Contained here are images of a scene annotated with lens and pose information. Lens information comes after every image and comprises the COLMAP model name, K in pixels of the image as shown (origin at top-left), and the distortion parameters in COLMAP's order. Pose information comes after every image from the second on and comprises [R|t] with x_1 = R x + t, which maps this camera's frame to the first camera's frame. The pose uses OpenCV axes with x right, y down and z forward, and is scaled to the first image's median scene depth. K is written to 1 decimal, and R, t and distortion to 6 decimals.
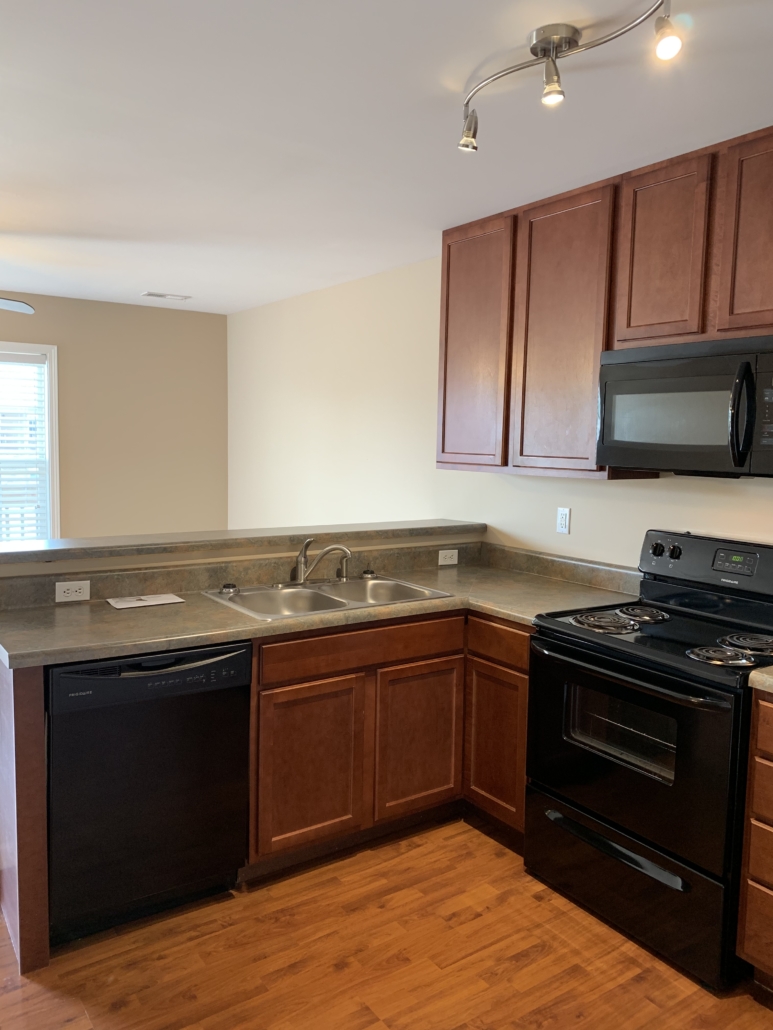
lens RADIAL K [[787.4, 0, 386.0], [0, 787.4, 510.6], [0, 0, 1]] dist [-0.006981, -0.003522]
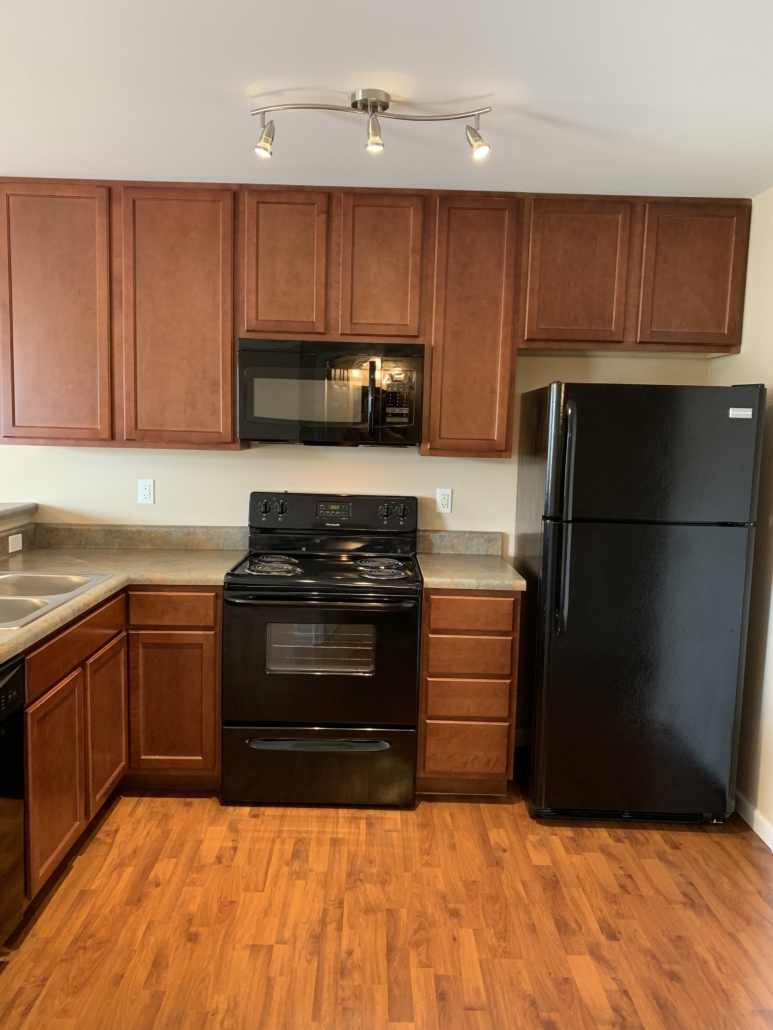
lens RADIAL K [[787.4, 0, 384.3], [0, 787.4, 517.6], [0, 0, 1]] dist [-0.006981, -0.003522]
pose [[0.564373, -0.101406, 0.819268, -0.613276], [0.062255, 0.994829, 0.080250, -0.023739], [-0.823169, 0.005713, 0.567768, 0.191451]]
